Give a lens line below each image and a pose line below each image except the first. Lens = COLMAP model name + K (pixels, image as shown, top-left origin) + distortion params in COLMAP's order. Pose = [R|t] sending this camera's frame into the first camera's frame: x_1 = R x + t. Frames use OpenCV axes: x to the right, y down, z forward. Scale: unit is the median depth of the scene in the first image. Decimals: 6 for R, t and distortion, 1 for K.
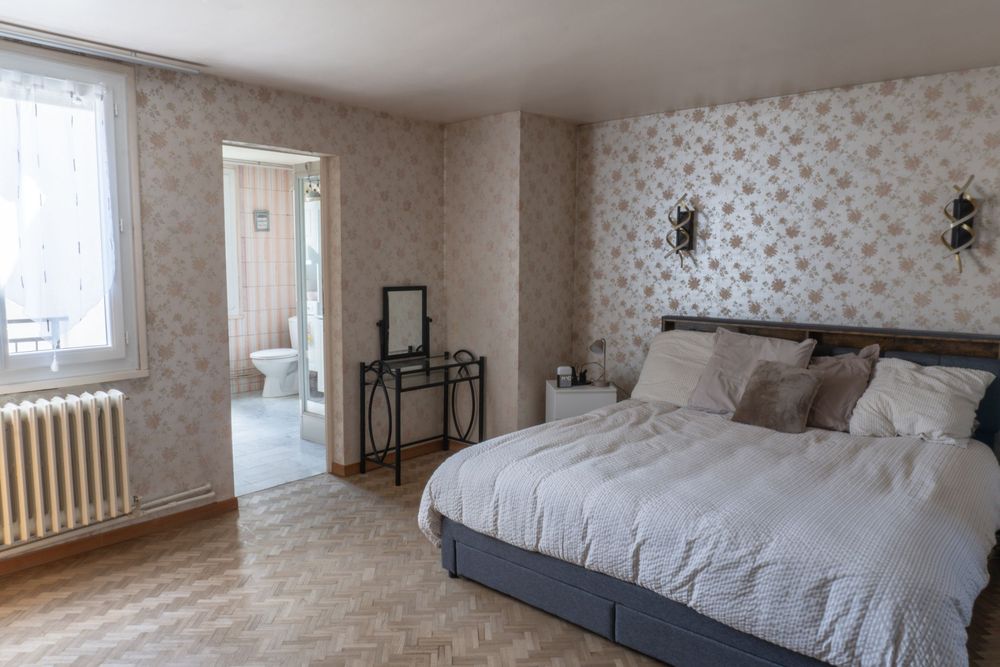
lens RADIAL K [[679.4, 0, 500.0], [0, 679.4, 333.5], [0, 0, 1]] dist [-0.004824, -0.000360]
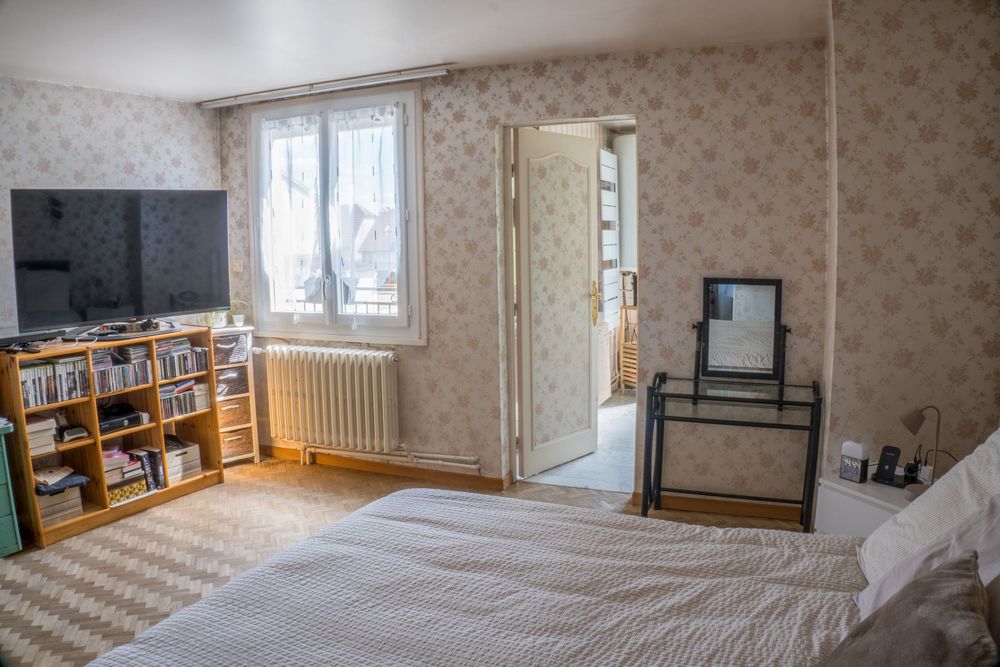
lens RADIAL K [[697.5, 0, 500.0], [0, 697.5, 333.5], [0, 0, 1]] dist [-0.205767, 0.000289]
pose [[0.317697, 0.115042, -0.941187, 0.571264], [-0.088869, 0.991856, 0.091237, -0.068973], [0.944018, 0.054656, 0.325334, 0.677393]]
